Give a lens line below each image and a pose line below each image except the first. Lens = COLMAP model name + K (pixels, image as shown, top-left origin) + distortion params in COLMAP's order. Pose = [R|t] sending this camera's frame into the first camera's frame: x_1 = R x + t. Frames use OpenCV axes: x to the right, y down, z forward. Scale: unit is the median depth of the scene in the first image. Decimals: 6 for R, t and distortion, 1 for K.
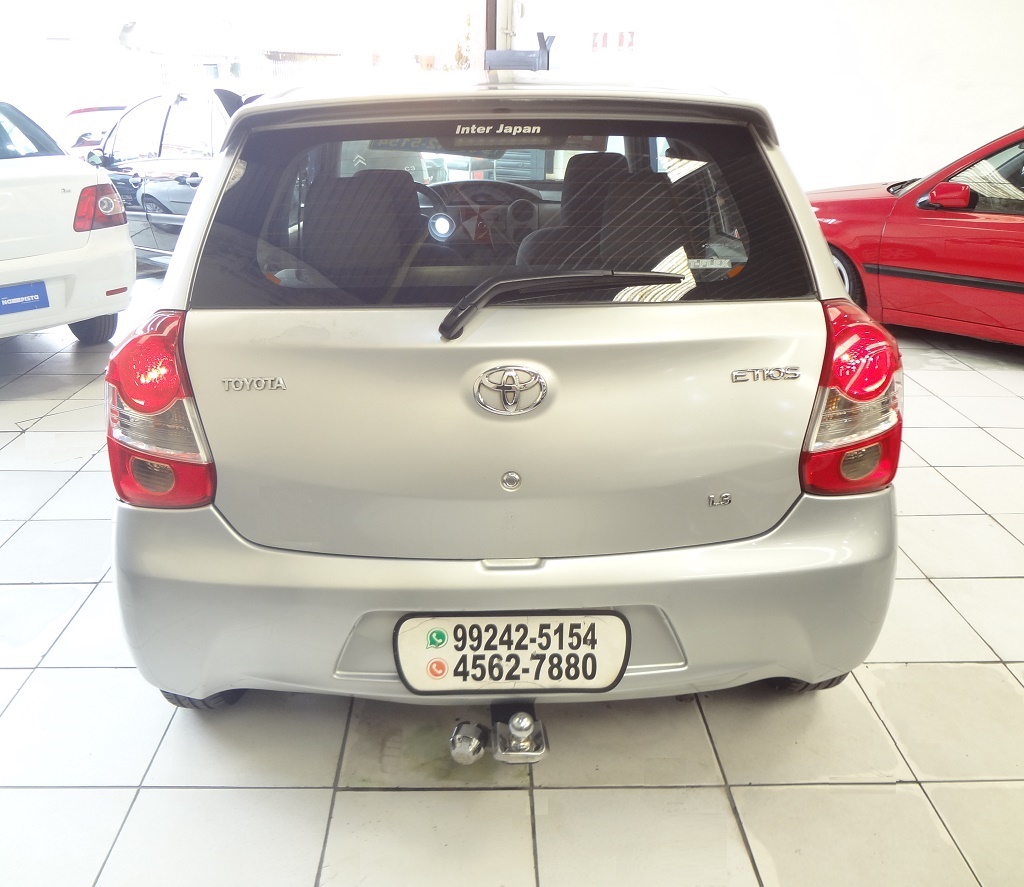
lens RADIAL K [[899.6, 0, 501.5], [0, 899.6, 468.6], [0, 0, 1]] dist [-0.053787, -0.002748]
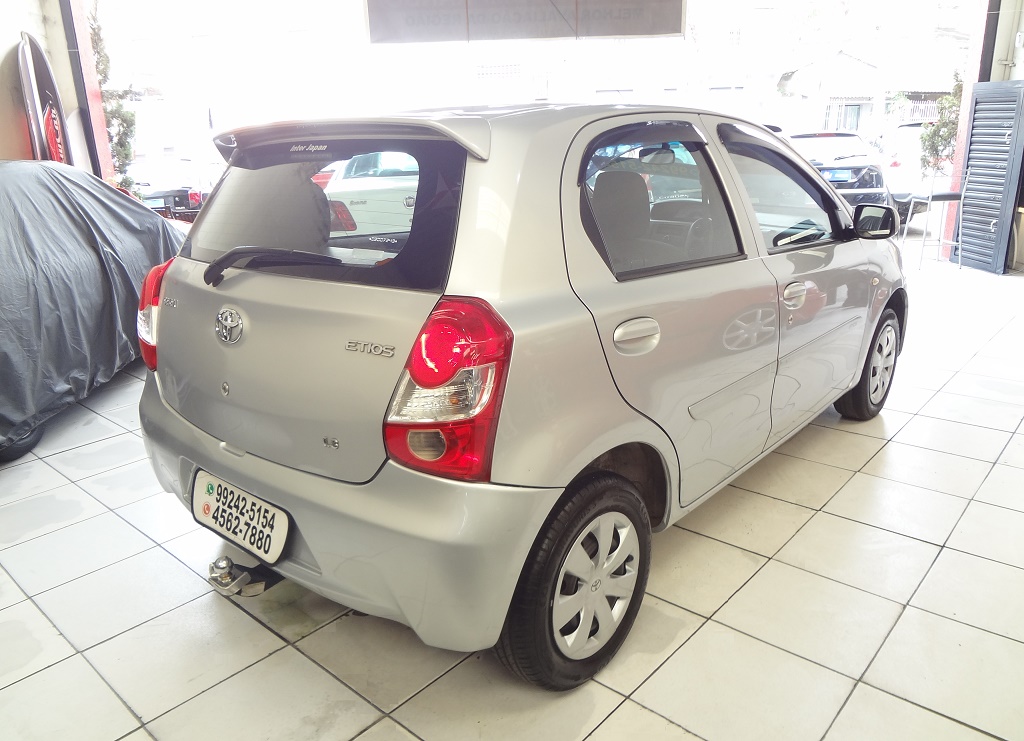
lens RADIAL K [[763.3, 0, 512.6], [0, 763.3, 404.3], [0, 0, 1]] dist [-0.021331, -0.001339]
pose [[0.725659, 0.210361, -0.655109, 1.089036], [-0.247247, 0.968244, 0.037038, -0.115458], [0.642097, 0.135096, 0.754626, 0.363639]]
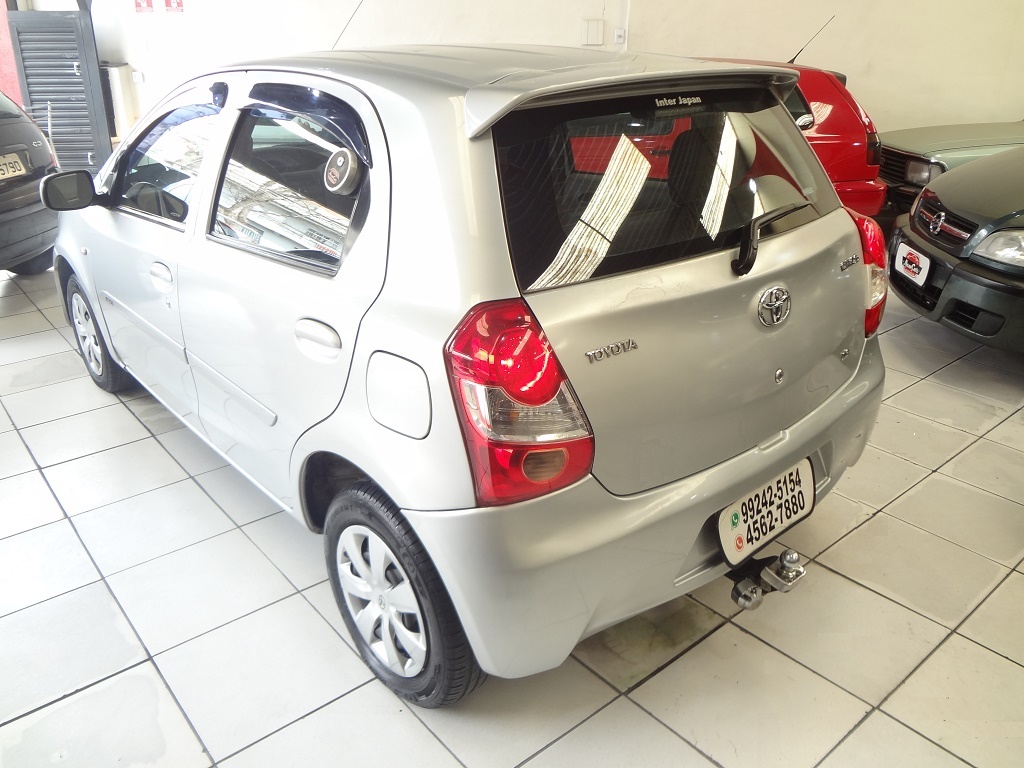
lens RADIAL K [[794.4, 0, 511.8], [0, 794.4, 395.6], [0, 0, 1]] dist [-0.022879, -0.003631]
pose [[0.774887, -0.264924, 0.573904, -0.896443], [0.253489, 0.961967, 0.101800, -0.163422], [-0.579045, 0.066595, 0.812571, 0.289307]]
